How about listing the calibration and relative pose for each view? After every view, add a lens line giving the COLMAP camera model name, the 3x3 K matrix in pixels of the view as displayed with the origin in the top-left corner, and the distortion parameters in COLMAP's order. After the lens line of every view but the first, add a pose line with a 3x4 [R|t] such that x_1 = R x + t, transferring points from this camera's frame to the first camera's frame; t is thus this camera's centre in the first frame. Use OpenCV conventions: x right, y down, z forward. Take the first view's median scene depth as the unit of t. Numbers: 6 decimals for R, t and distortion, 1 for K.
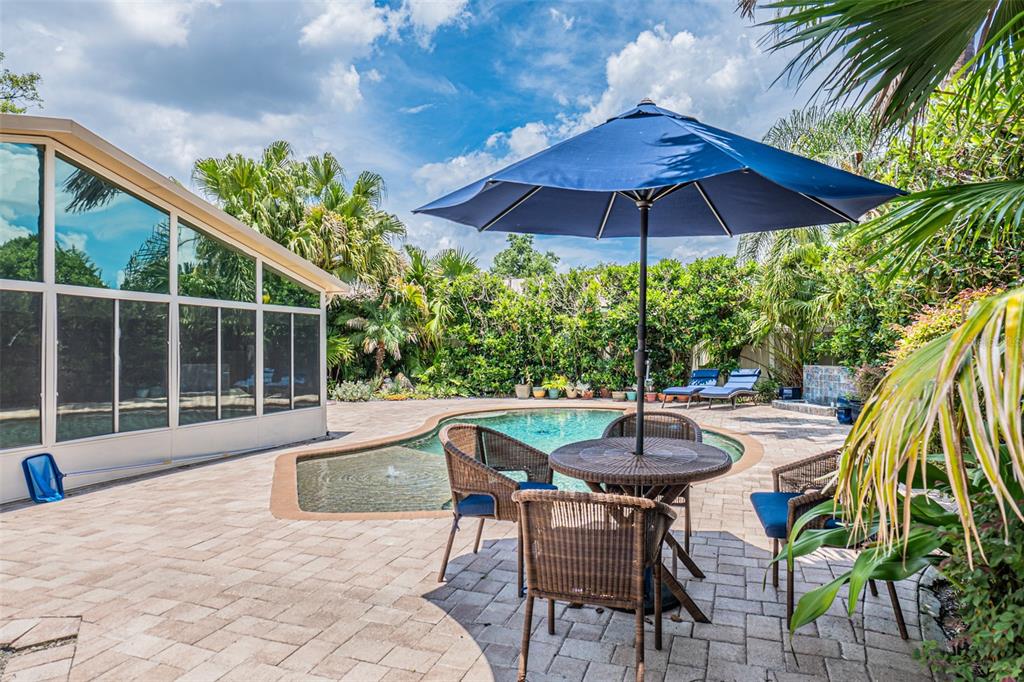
lens RADIAL K [[605.6, 0, 512.0], [0, 605.6, 341.0], [0, 0, 1]] dist [-0.018605, 0.004406]
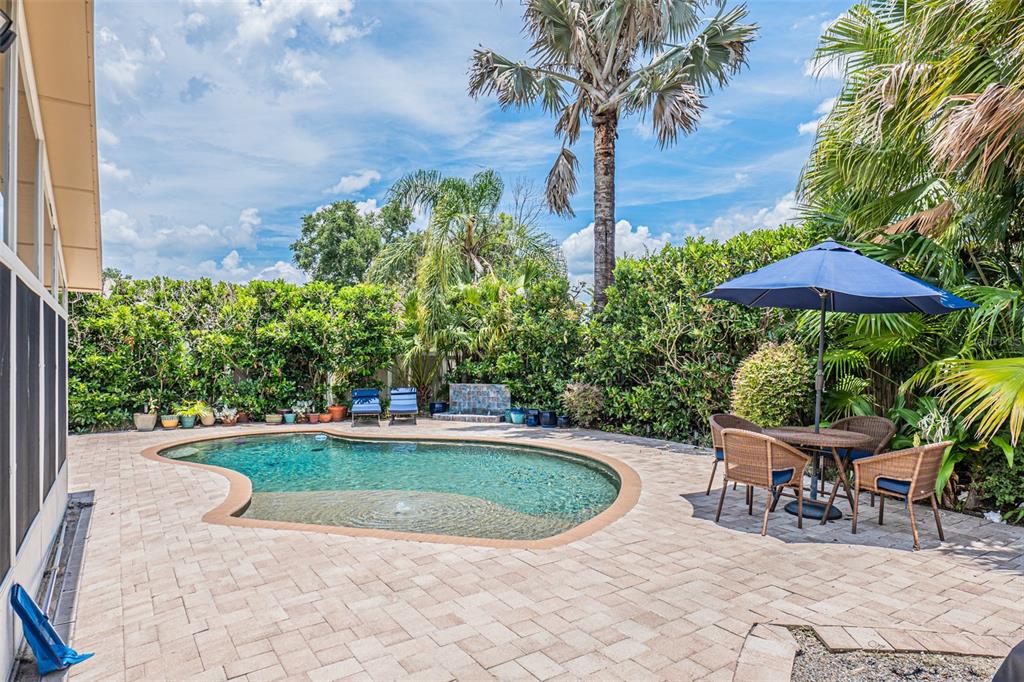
lens RADIAL K [[597.6, 0, 513.2], [0, 597.6, 339.5], [0, 0, 1]] dist [-0.022680, 0.003539]
pose [[0.596227, 0.040604, 0.801789, -1.239202], [-0.015640, 0.999118, -0.038966, -0.015010], [-0.802664, 0.010692, 0.596336, 0.451841]]
